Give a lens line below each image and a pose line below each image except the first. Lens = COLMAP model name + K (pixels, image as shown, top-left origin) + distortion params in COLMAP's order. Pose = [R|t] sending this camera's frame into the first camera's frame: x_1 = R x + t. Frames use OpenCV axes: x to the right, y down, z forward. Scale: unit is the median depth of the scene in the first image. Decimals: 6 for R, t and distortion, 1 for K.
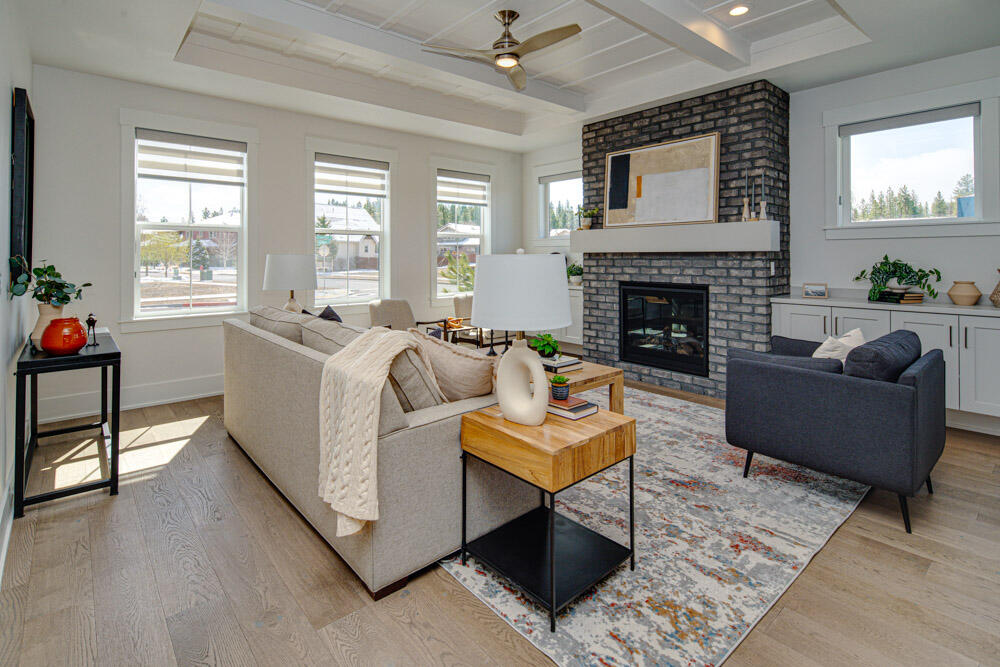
lens RADIAL K [[488.3, 0, 500.0], [0, 488.3, 333.5], [0, 0, 1]] dist [-0.034376, 0.000427]
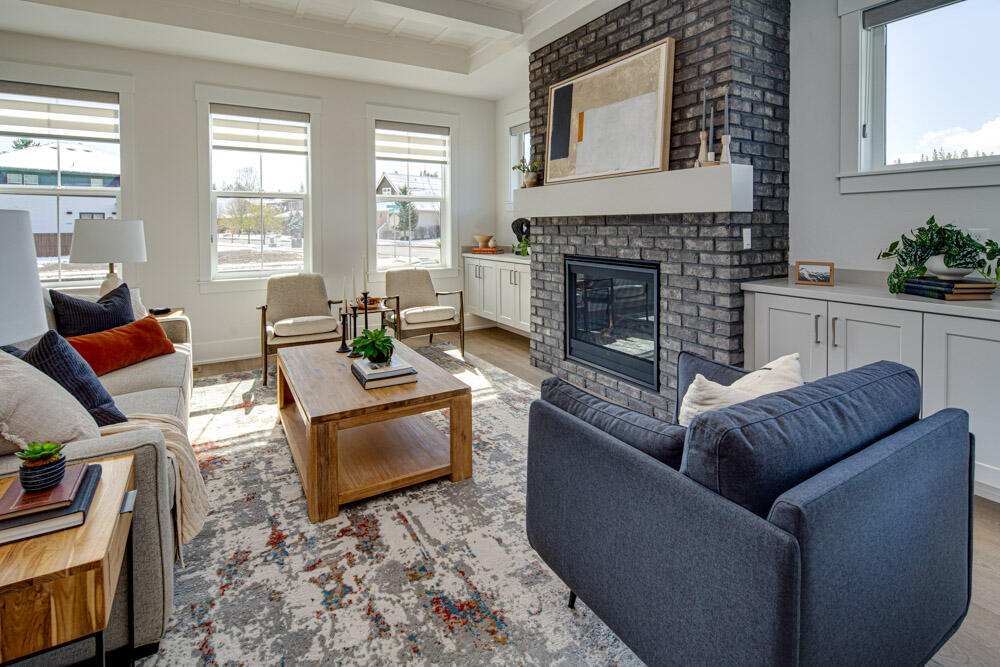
lens RADIAL K [[488.6, 0, 502.4], [0, 488.6, 307.2], [0, 0, 1]] dist [-0.027545, -0.000622]
pose [[0.983669, 0.026622, -0.178006, 0.315584], [-0.024396, 0.999594, 0.014686, -0.037470], [0.178325, -0.010104, 0.983920, 0.254703]]
